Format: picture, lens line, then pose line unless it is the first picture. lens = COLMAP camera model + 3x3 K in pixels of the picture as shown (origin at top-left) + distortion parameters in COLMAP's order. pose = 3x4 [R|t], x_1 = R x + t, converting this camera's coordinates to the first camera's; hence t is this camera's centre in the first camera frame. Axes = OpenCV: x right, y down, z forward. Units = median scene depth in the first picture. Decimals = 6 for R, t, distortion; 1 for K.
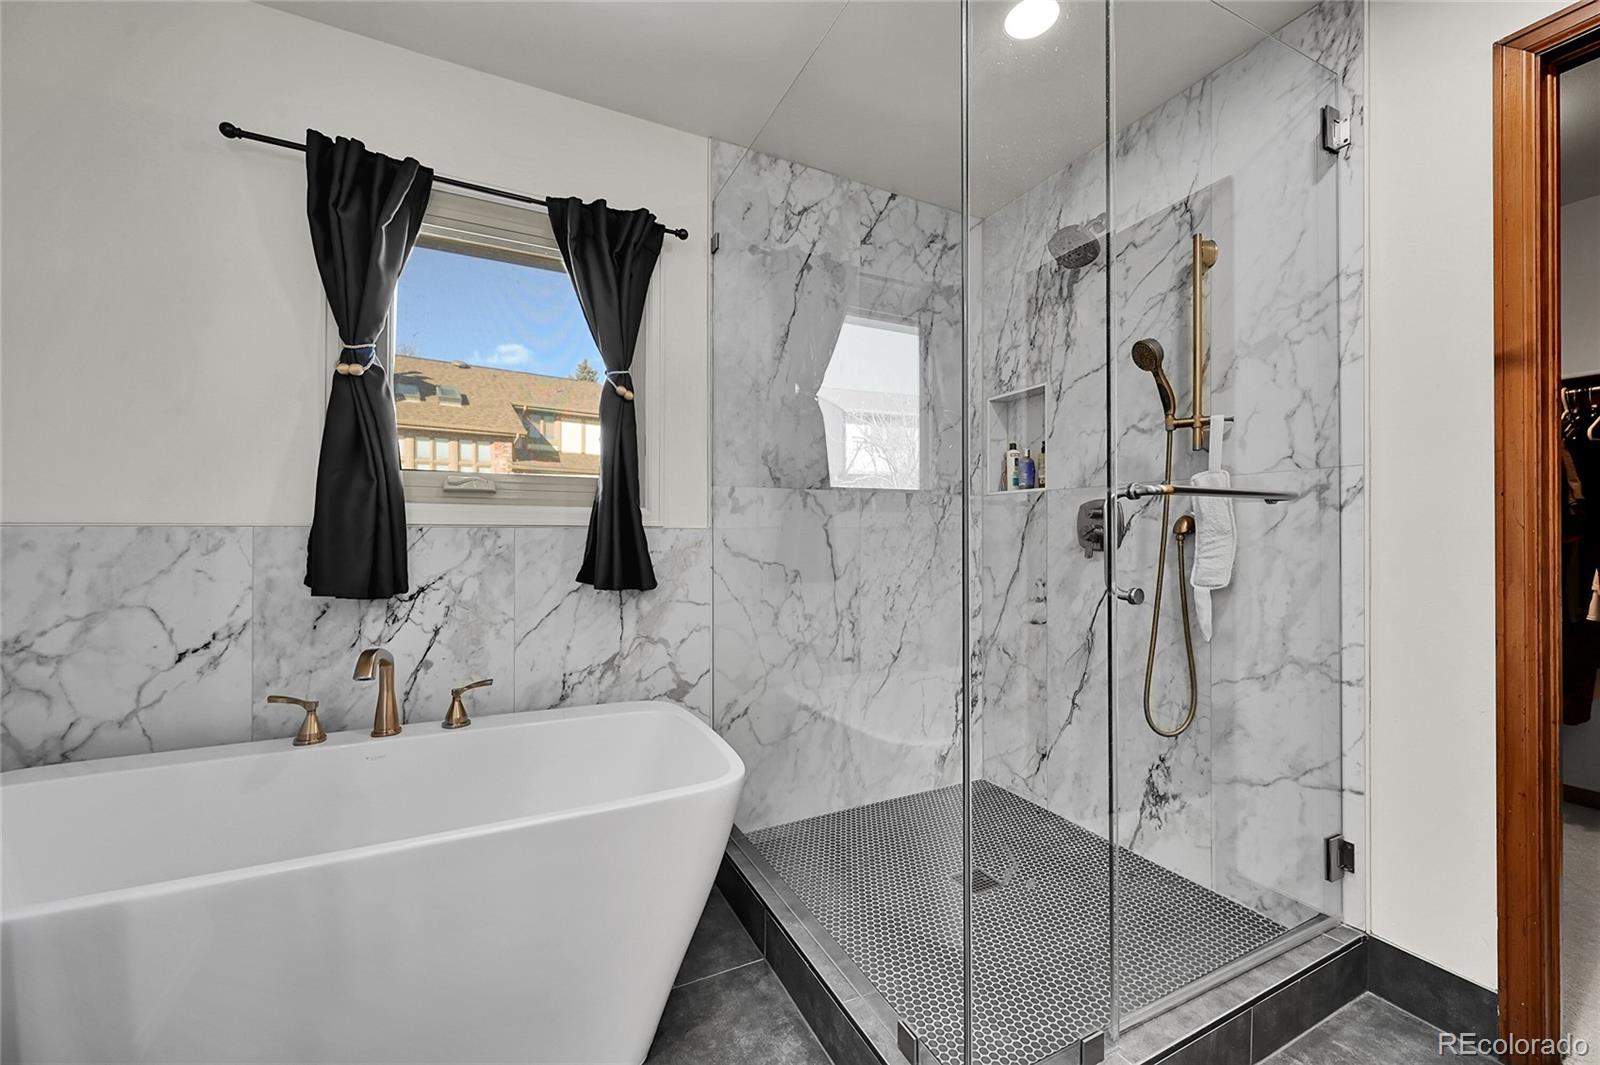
lens RADIAL K [[627.9, 0, 800.6], [0, 627.9, 534.5], [0, 0, 1]] dist [-0.003150, 0.001183]
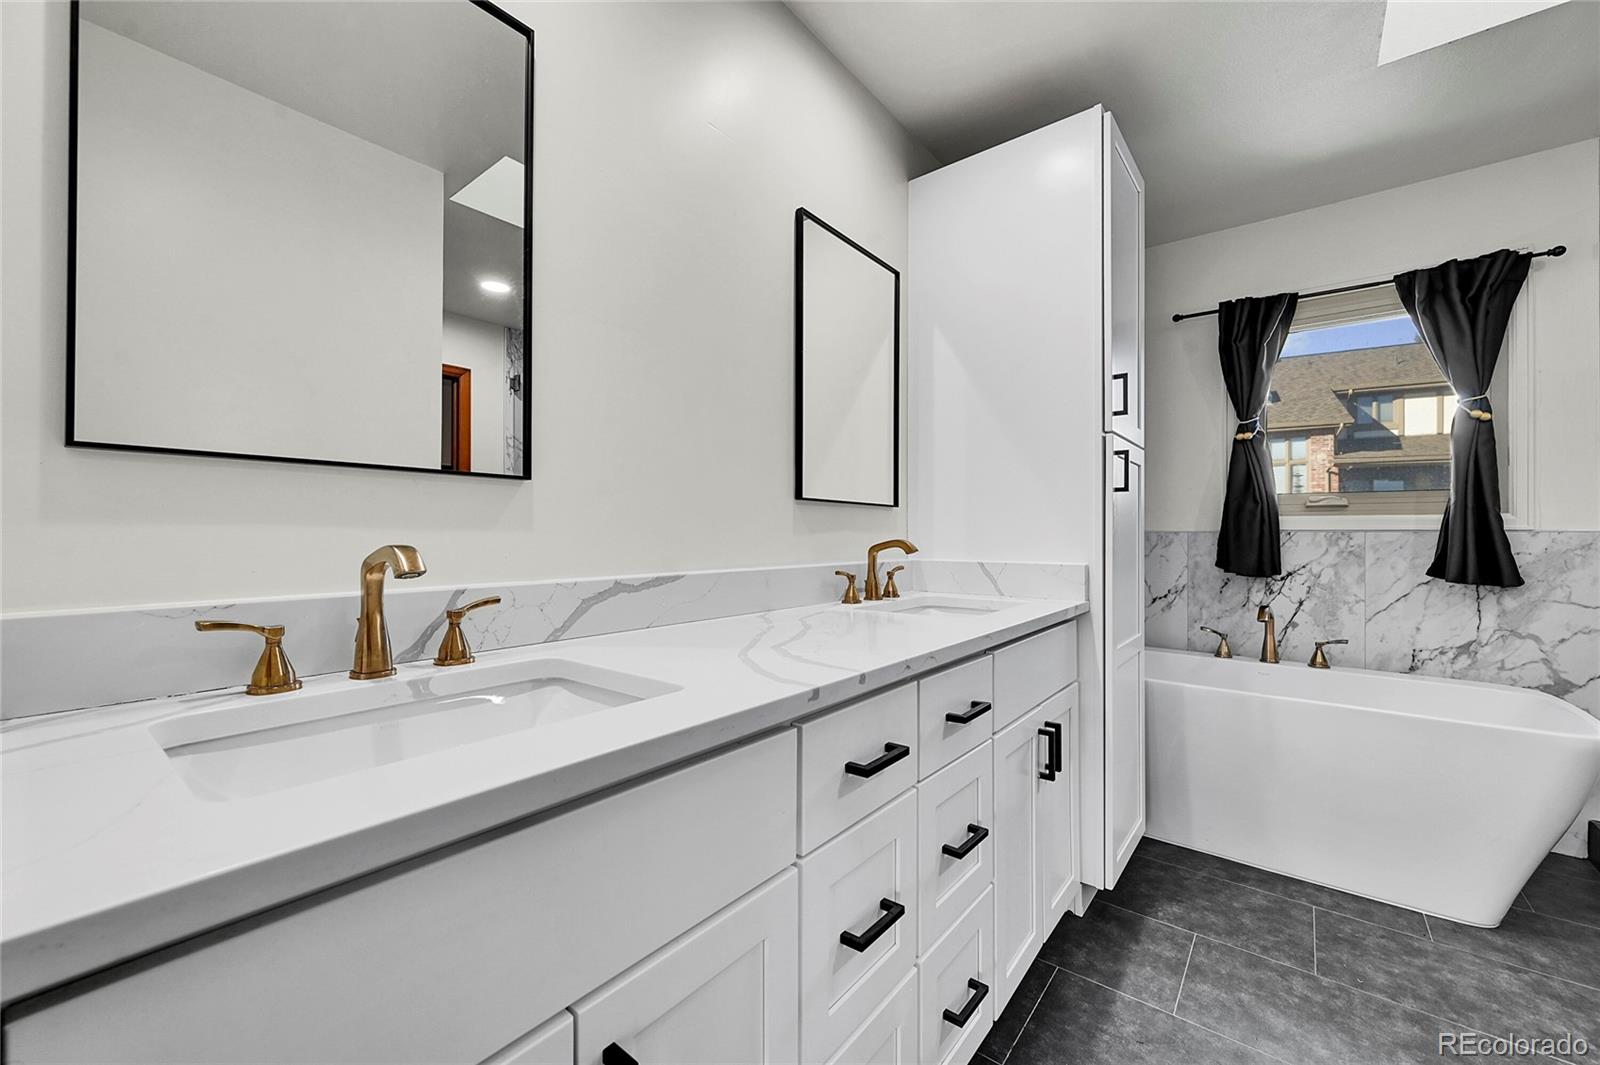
lens RADIAL K [[627.9, 0, 810.6], [0, 627.9, 530.0], [0, 0, 1]] dist [-0.003150, 0.001183]
pose [[0.433457, -0.006395, -0.901152, 0.238897], [-0.002258, 0.999964, -0.008183, -0.001408], [0.901171, 0.005582, 0.433427, -0.652931]]
